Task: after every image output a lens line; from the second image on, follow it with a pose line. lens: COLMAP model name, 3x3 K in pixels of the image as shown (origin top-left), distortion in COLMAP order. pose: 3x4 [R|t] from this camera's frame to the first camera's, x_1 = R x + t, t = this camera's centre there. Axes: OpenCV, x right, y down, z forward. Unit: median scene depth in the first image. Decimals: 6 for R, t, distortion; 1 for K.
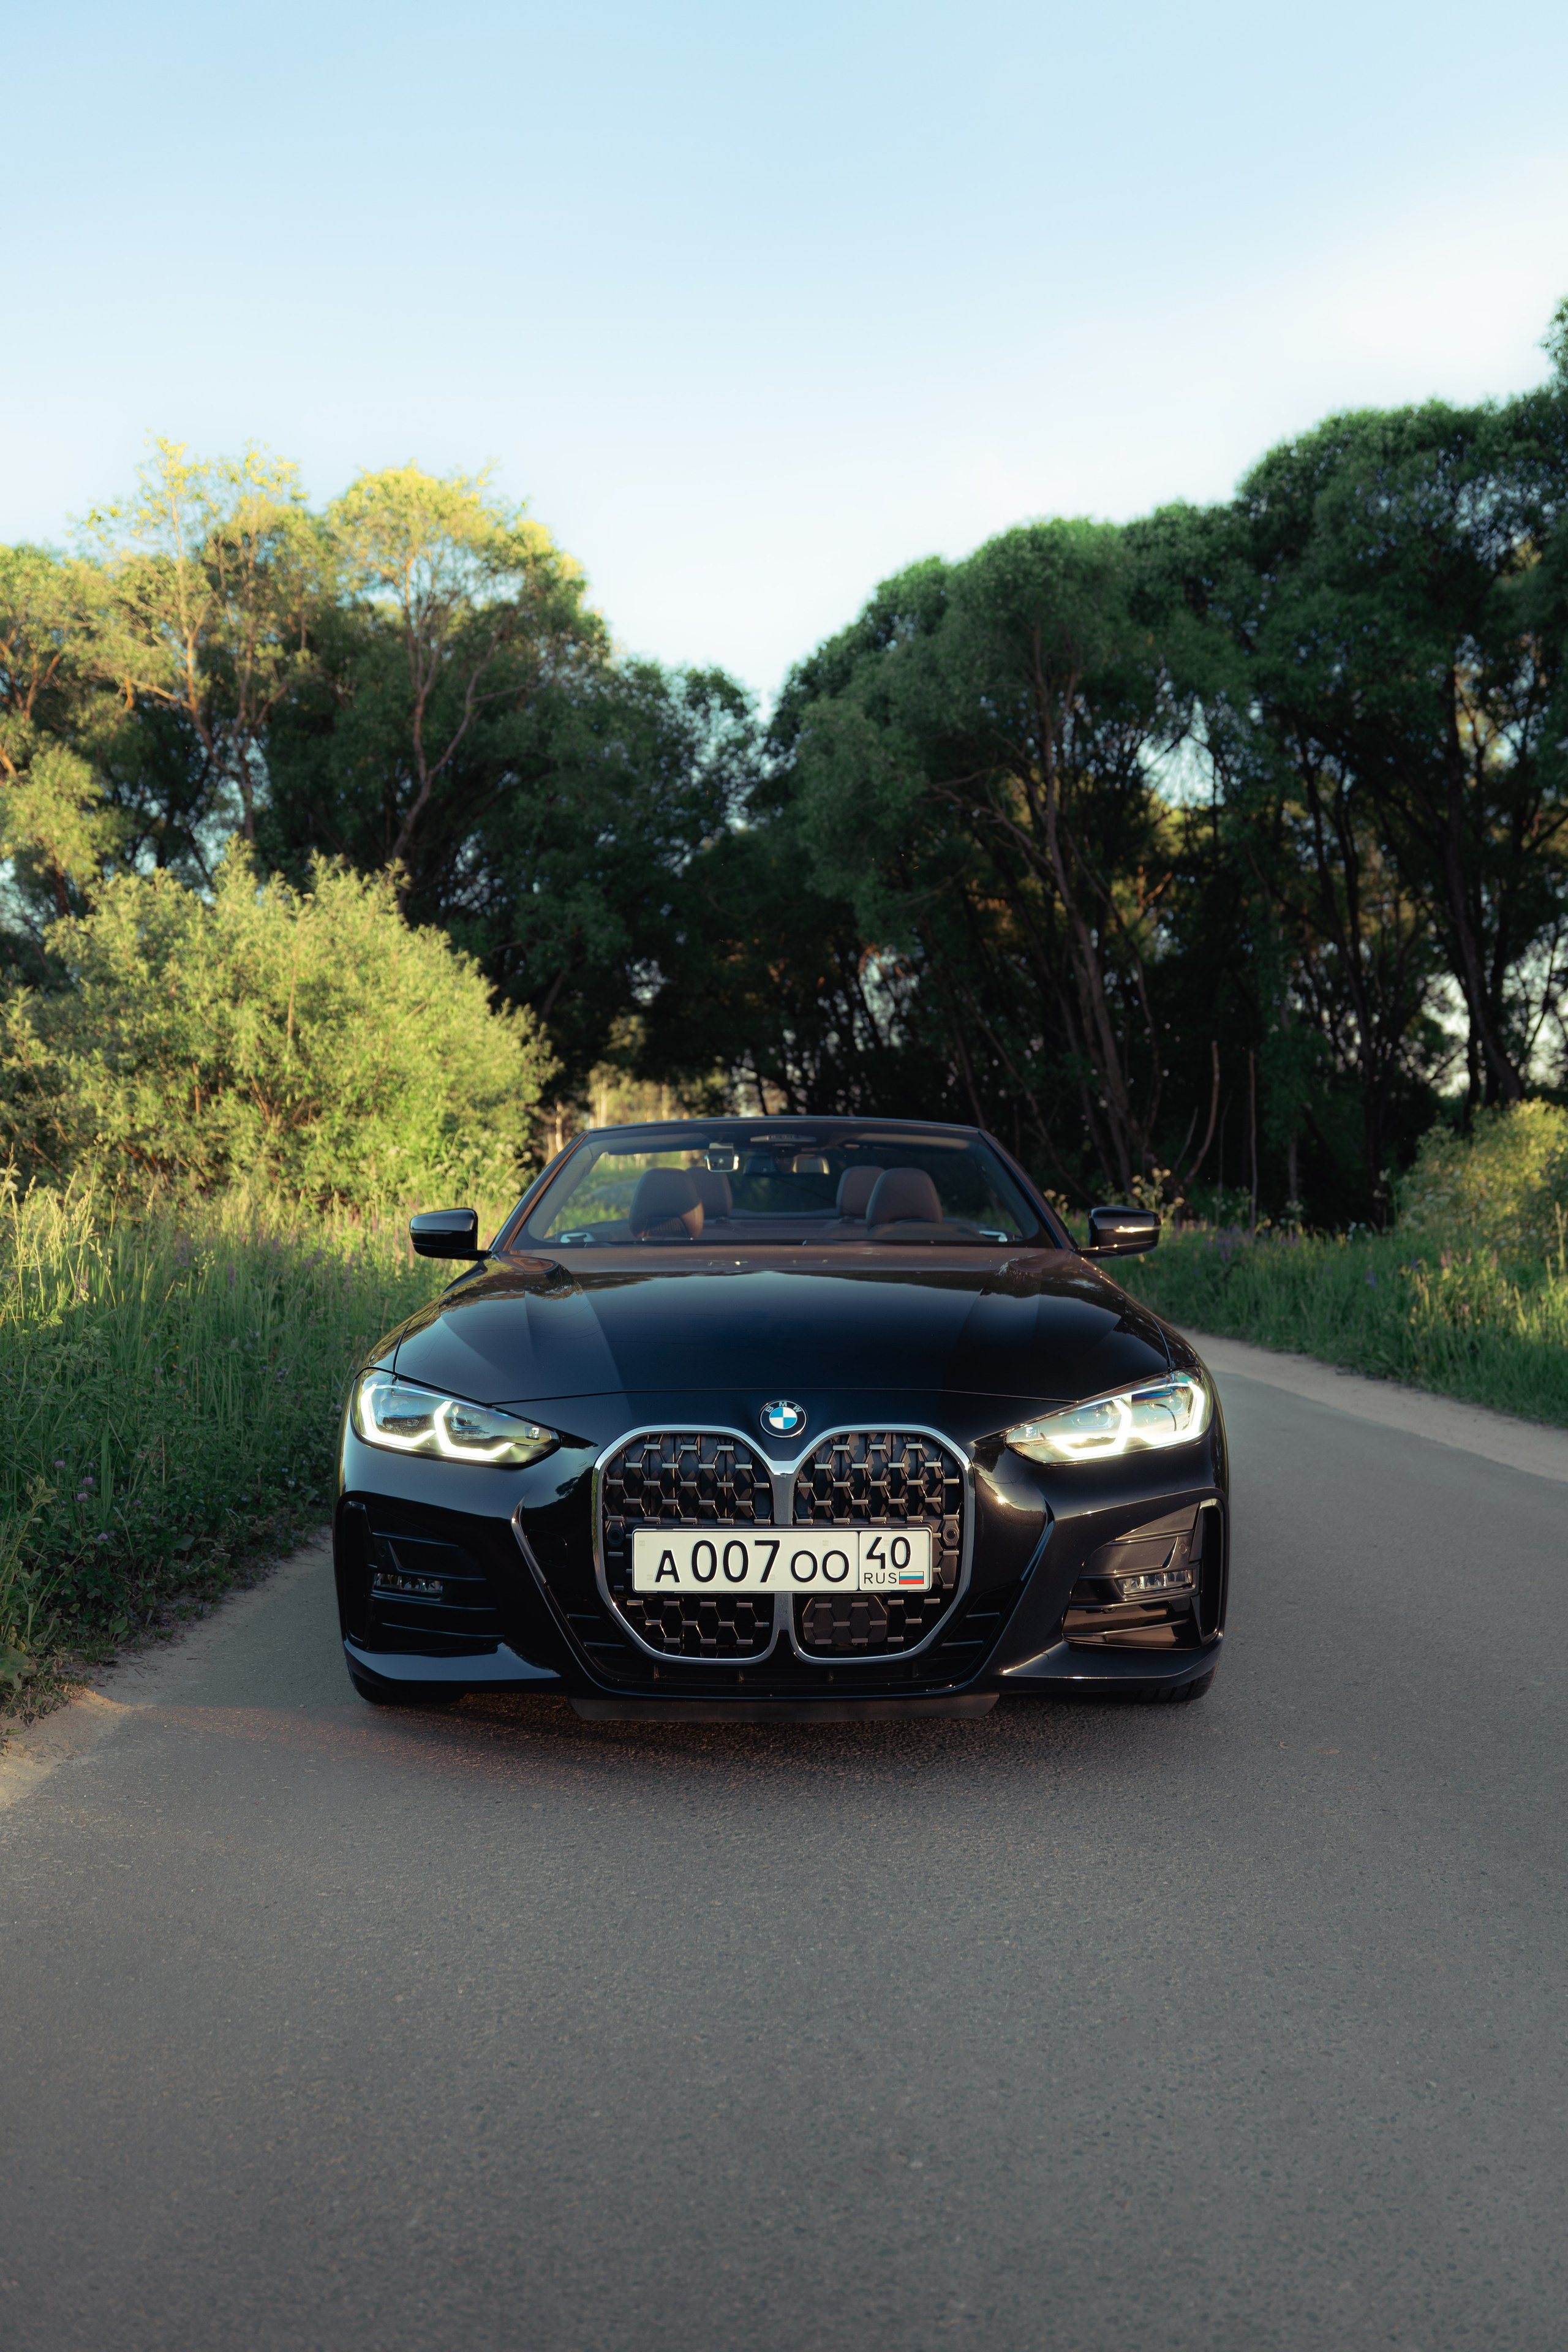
lens RADIAL K [[1915.1, 0, 787.9], [0, 1915.1, 1179.3], [0, 0, 1]] dist [0.026759, -0.047949]
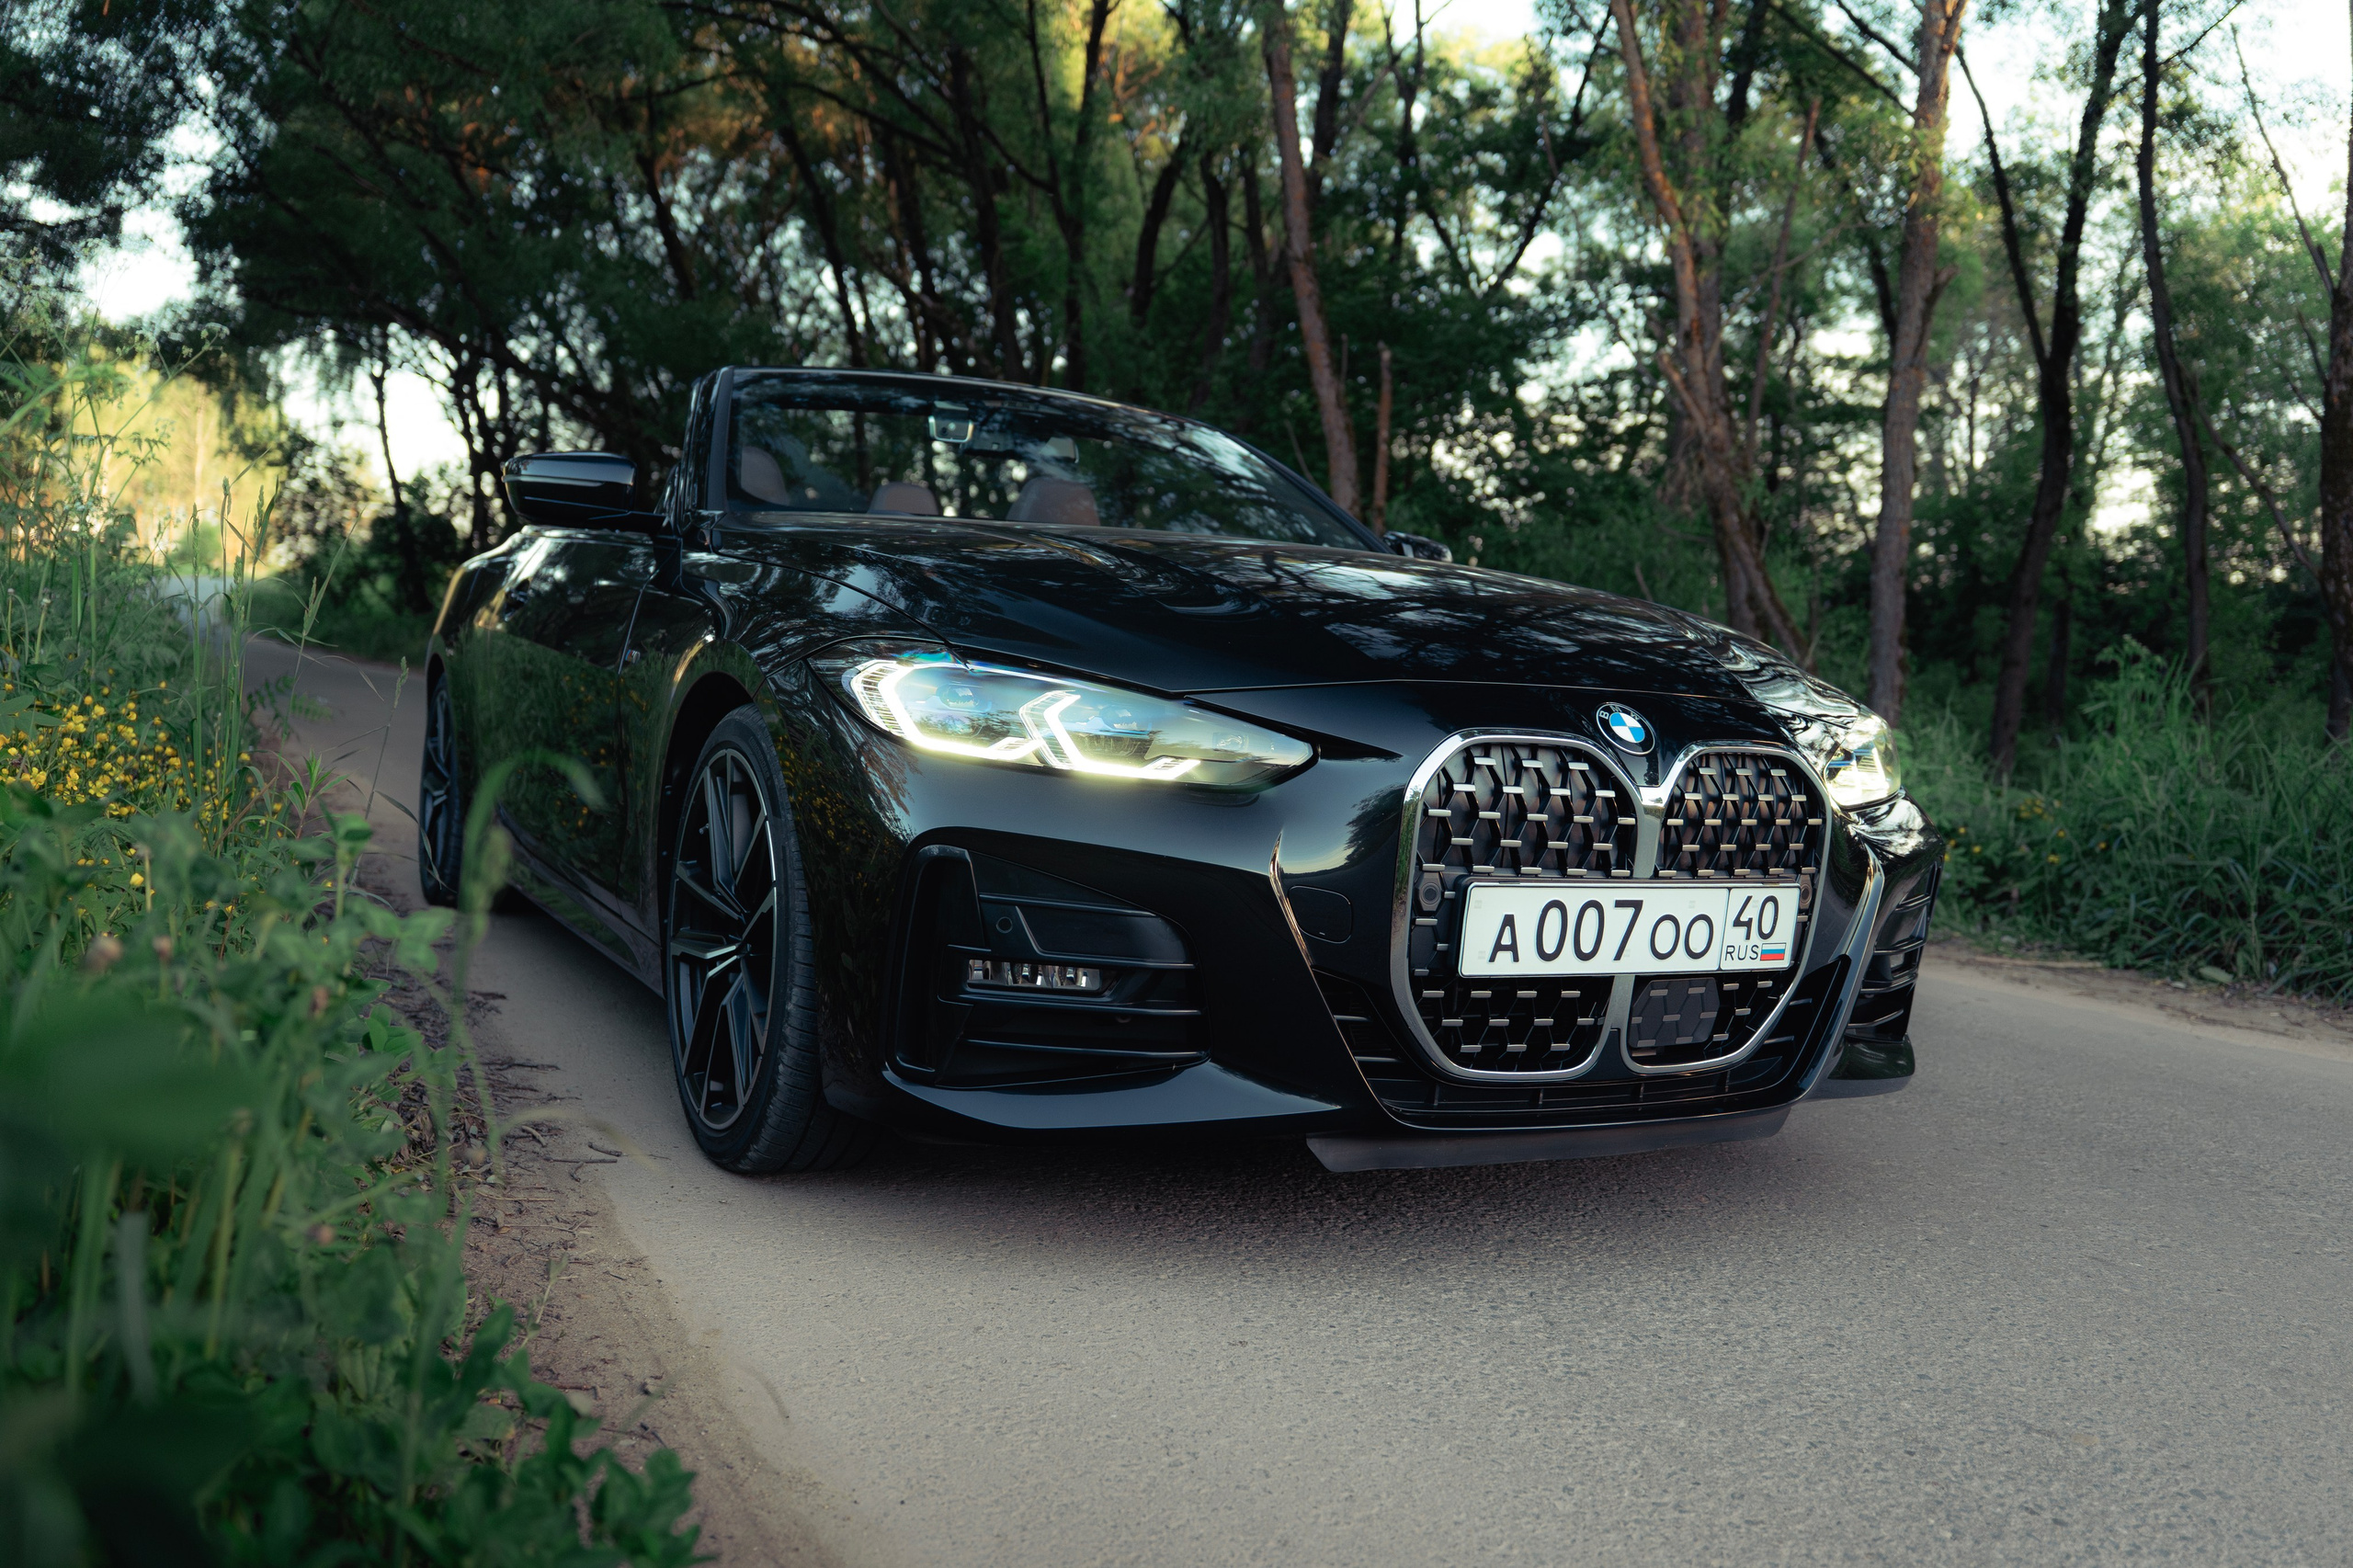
lens RADIAL K [[2028.0, 0, 1175.3], [0, 2028.0, 784.2], [0, 0, 1]] dist [0.037642, -0.066250]
pose [[0.886597, 0.027725, 0.461710, -0.488806], [-0.066684, 0.995435, 0.068275, 0.105731], [-0.457710, -0.091321, 0.884399, 0.422423]]
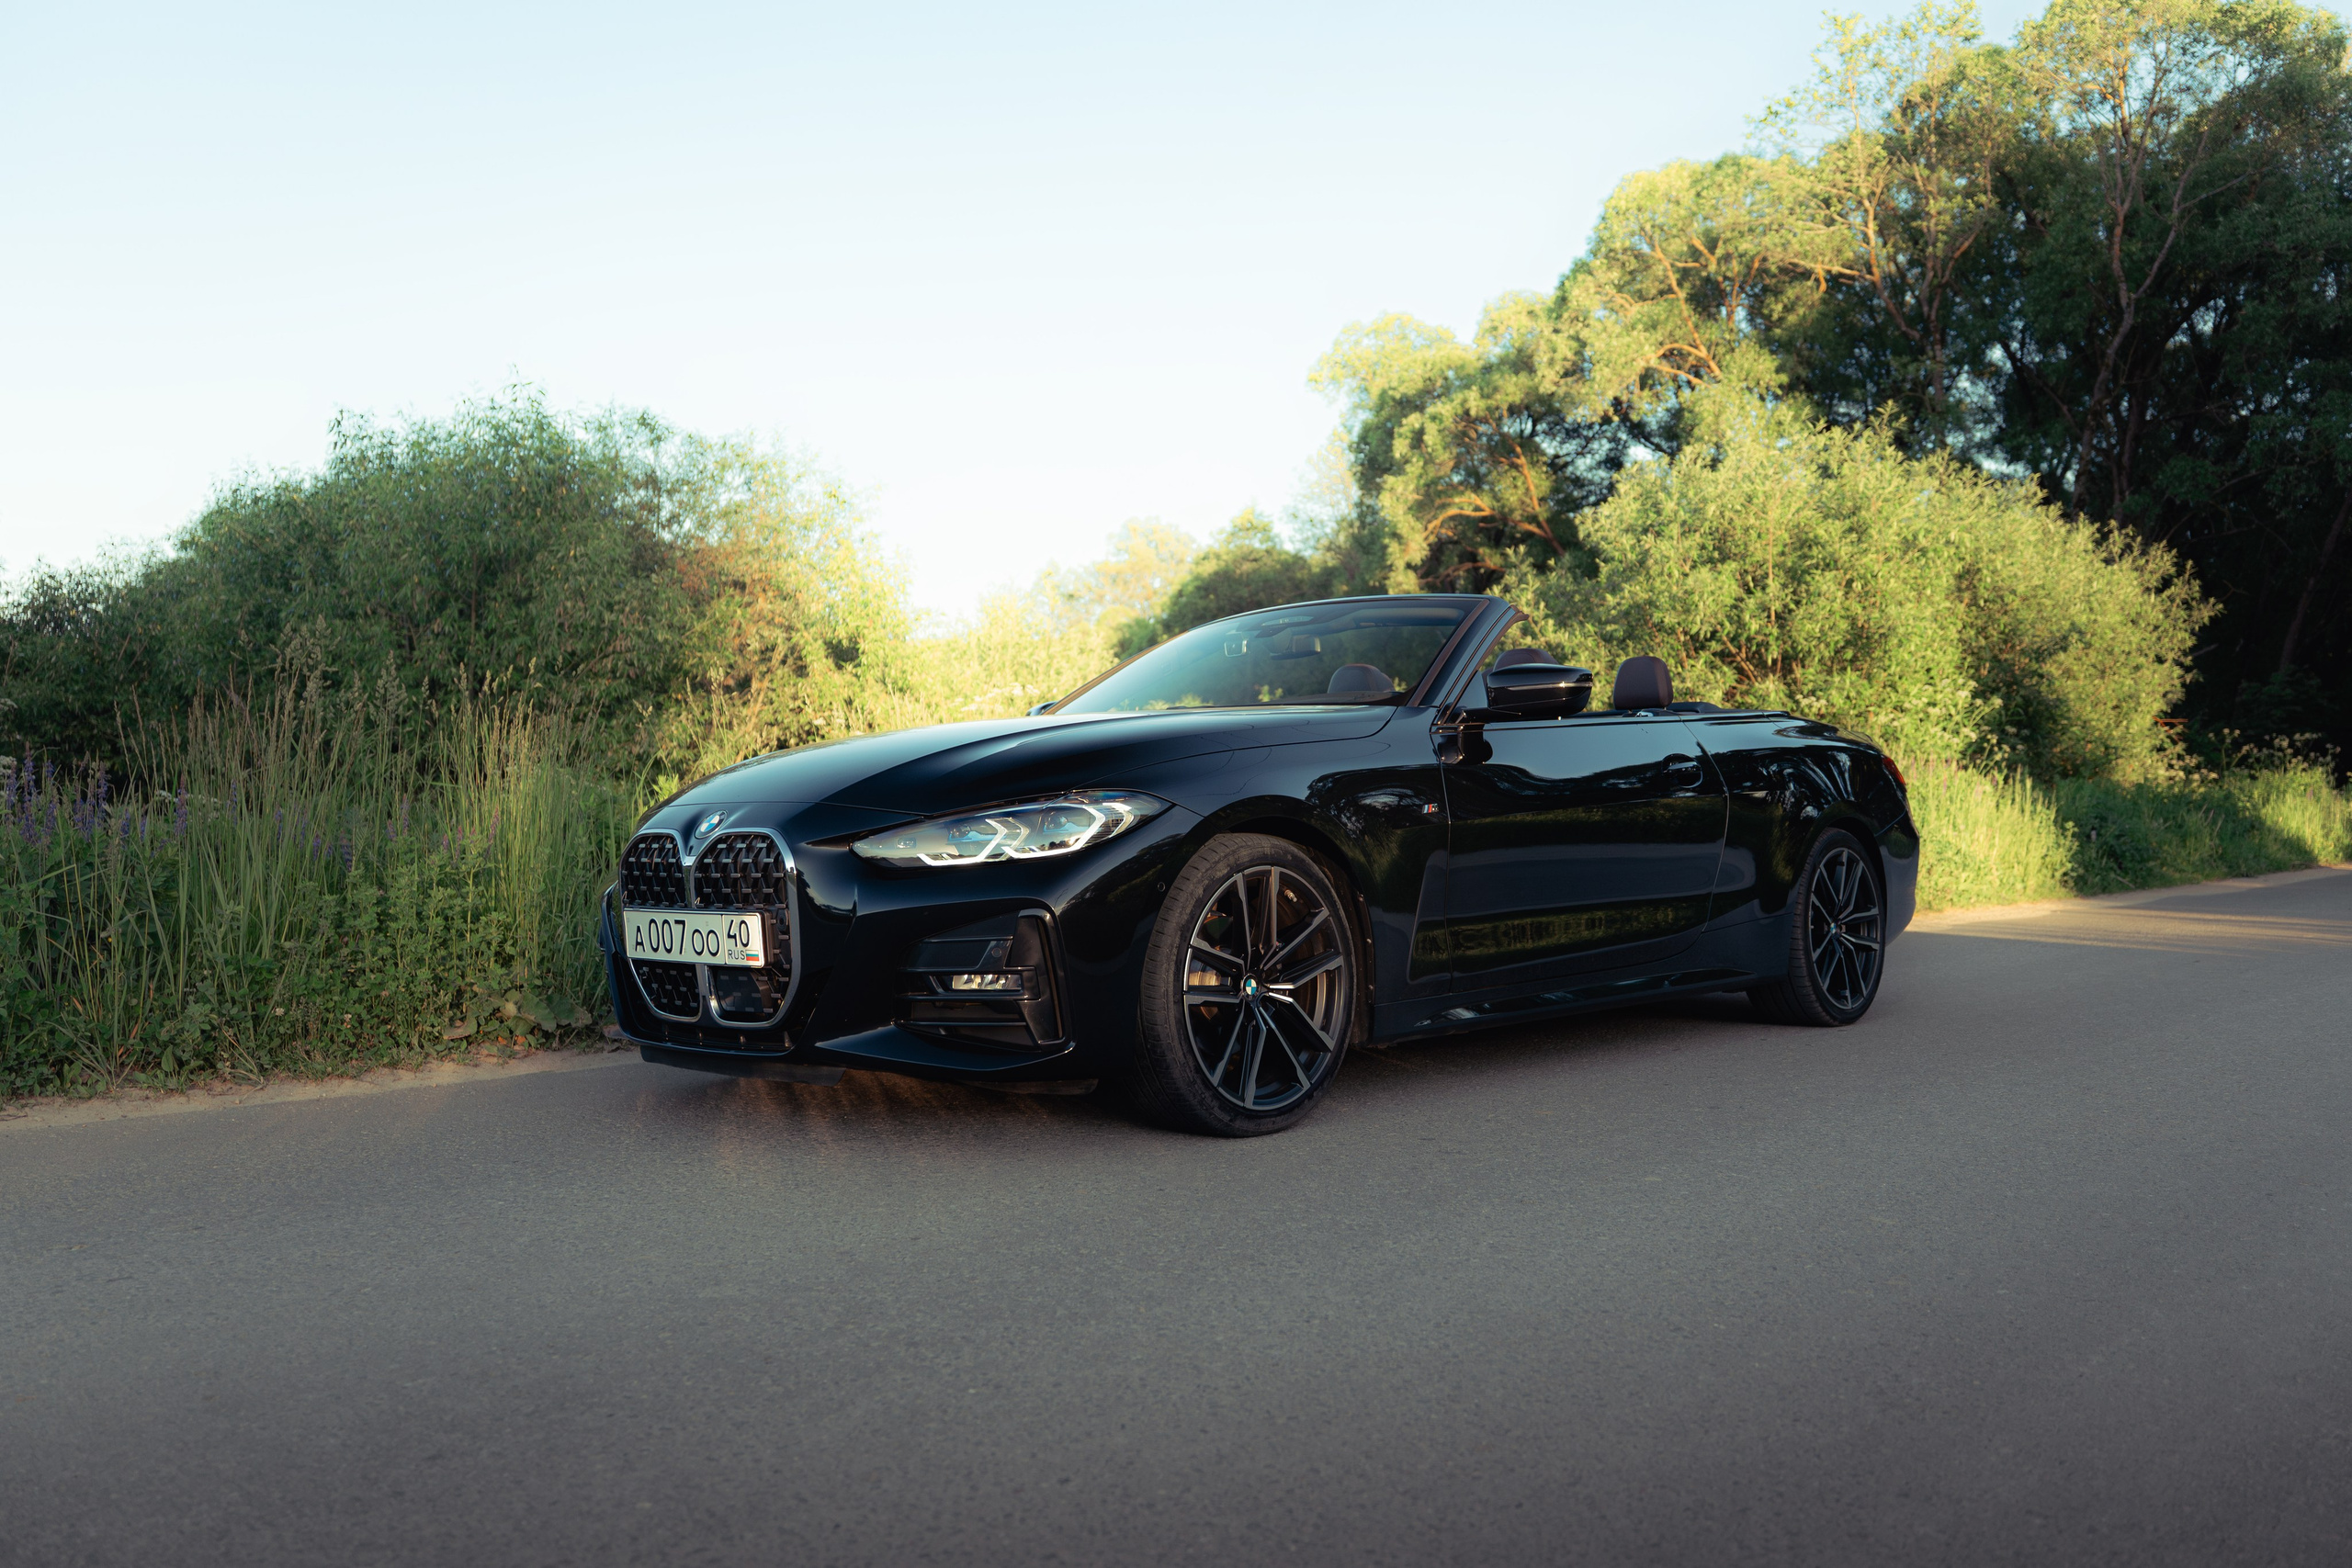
lens RADIAL K [[1914.9, 0, 1165.8], [0, 1914.9, 785.0], [0, 0, 1]] dist [0.026759, -0.047949]
pose [[0.717383, -0.019419, -0.696409, 1.055678], [0.021738, 0.999749, -0.005485, 0.113521], [0.696340, -0.011203, 0.717624, 0.329192]]
